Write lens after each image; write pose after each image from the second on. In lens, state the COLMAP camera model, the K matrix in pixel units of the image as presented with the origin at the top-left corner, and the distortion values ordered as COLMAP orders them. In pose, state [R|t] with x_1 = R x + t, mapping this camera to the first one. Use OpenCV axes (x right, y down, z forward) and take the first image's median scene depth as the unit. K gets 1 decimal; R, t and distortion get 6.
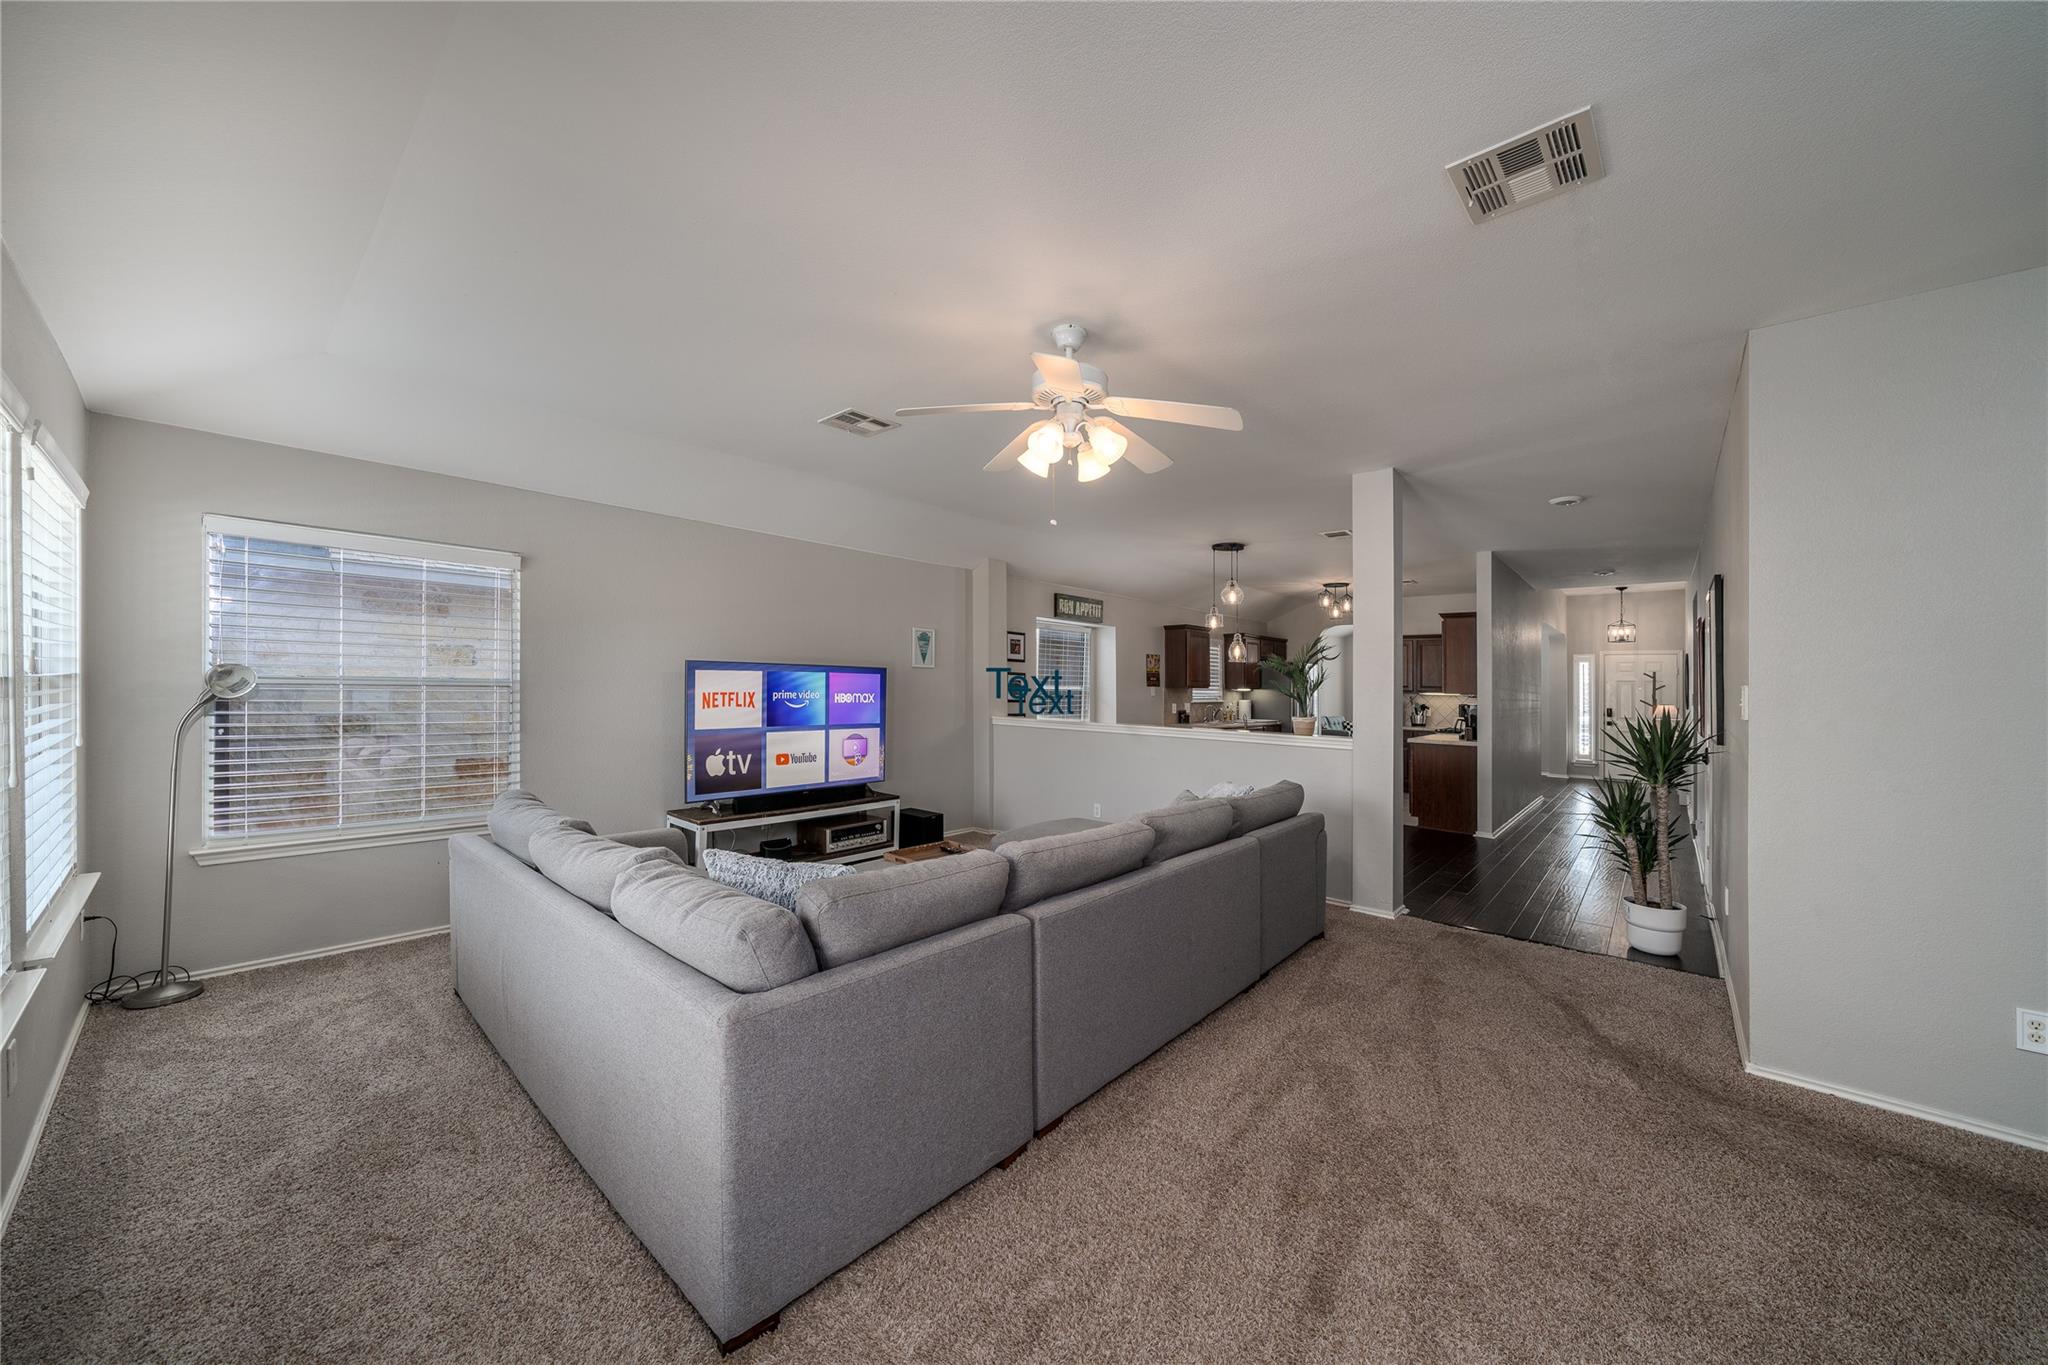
lens RADIAL K [[722.9, 0, 1017.3], [0, 722.9, 681.3], [0, 0, 1]] dist [0.002486, 0.000288]
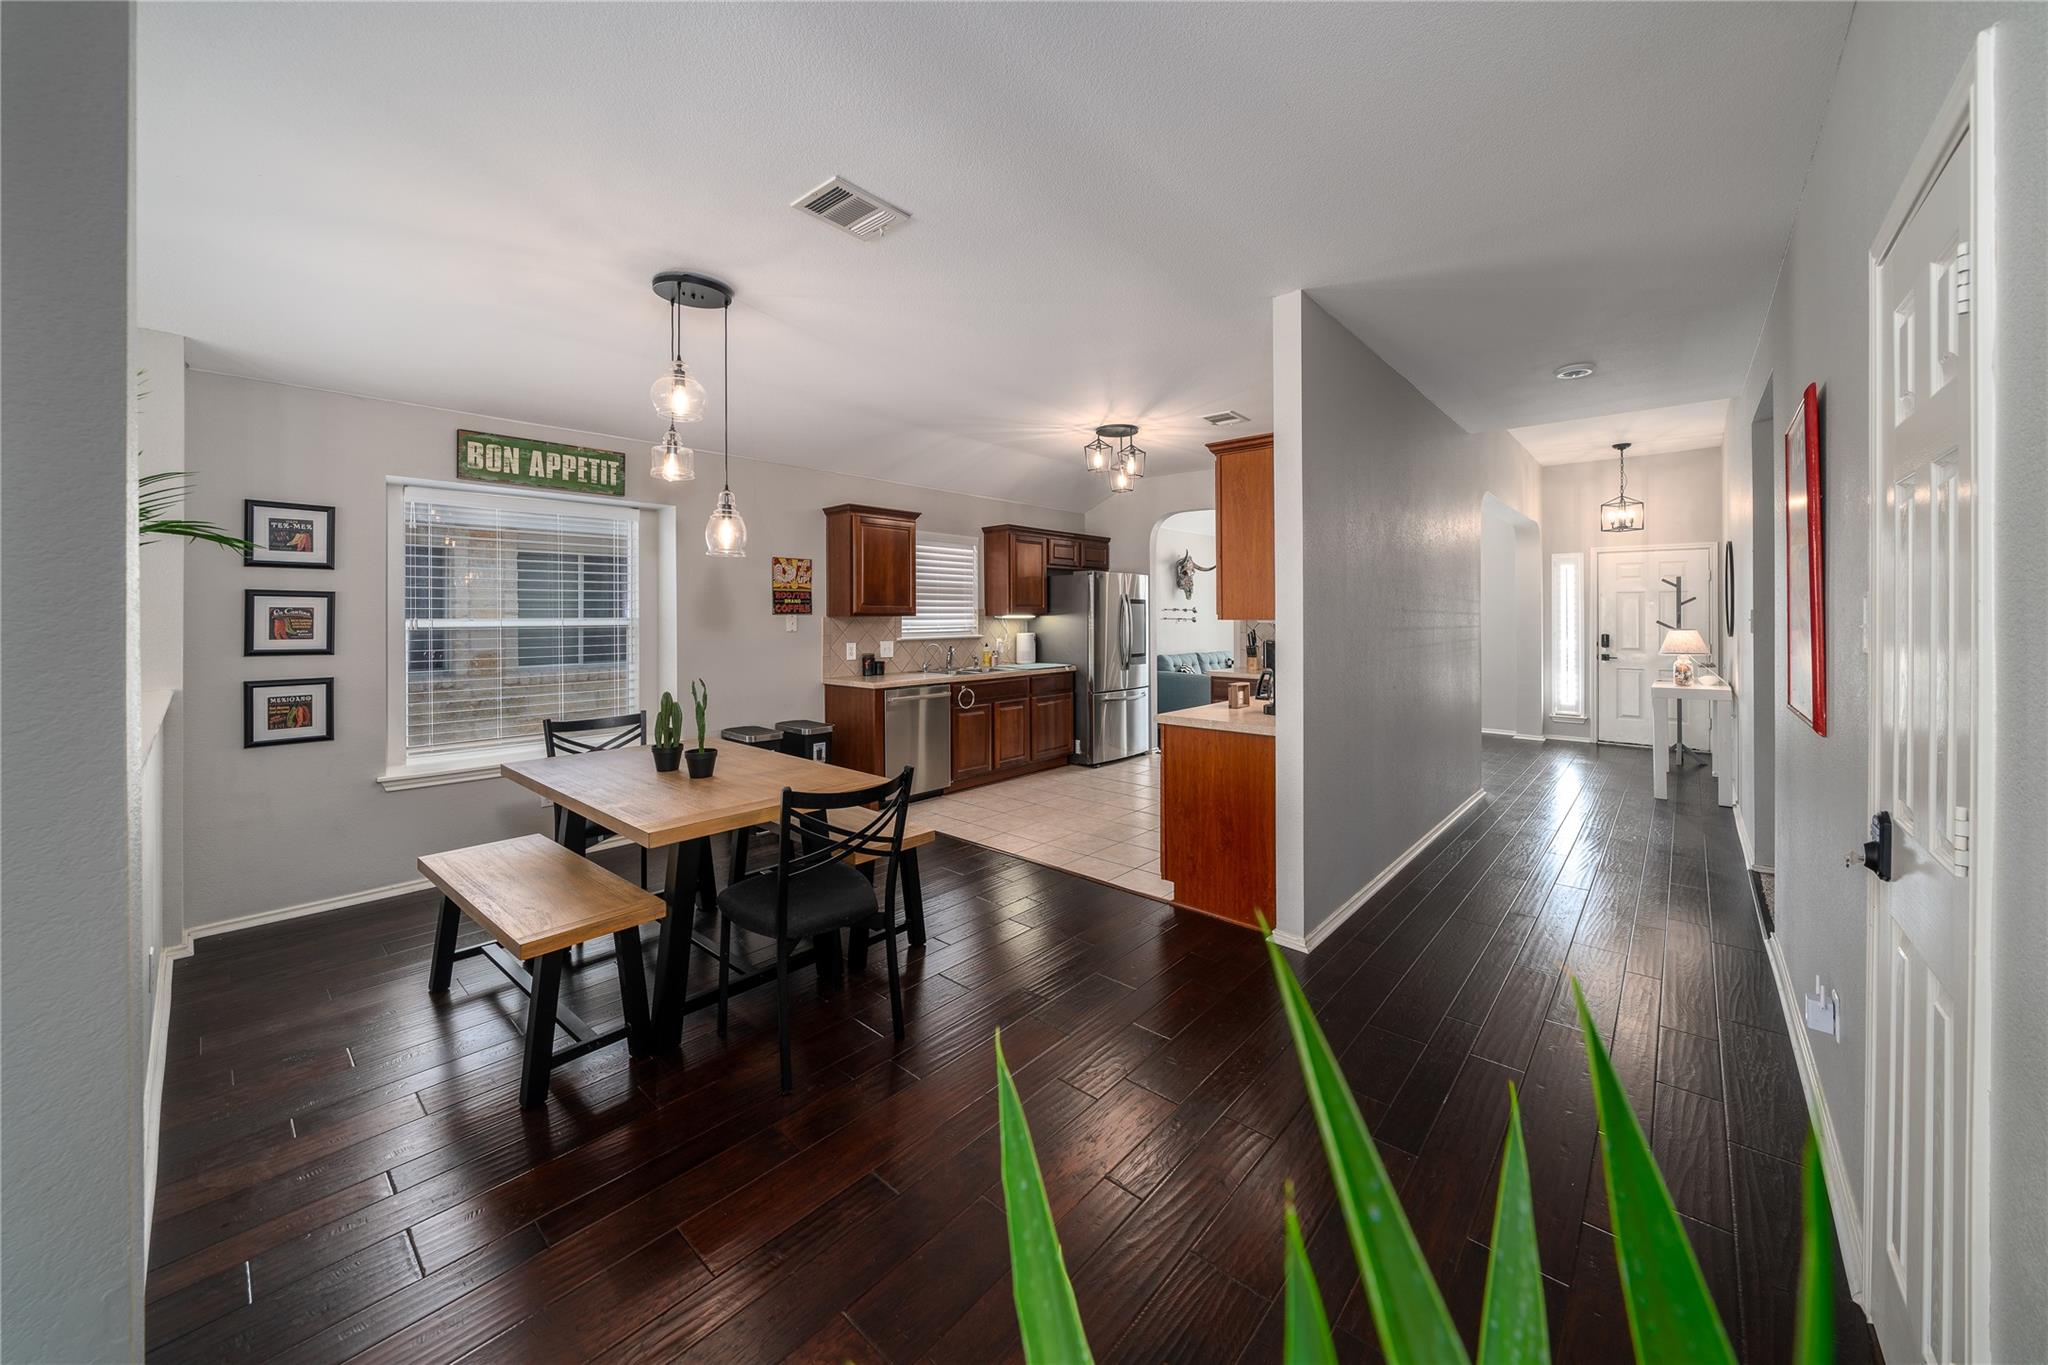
lens RADIAL K [[722.9, 0, 1048.5], [0, 722.9, 622.5], [0, 0, 1]] dist [0.002486, 0.000288]
pose [[0.999812, -0.018436, 0.006030, 0.360436], [0.018312, 0.999631, 0.020085, 0.005196], [-0.006398, -0.019971, 0.999780, 0.405341]]
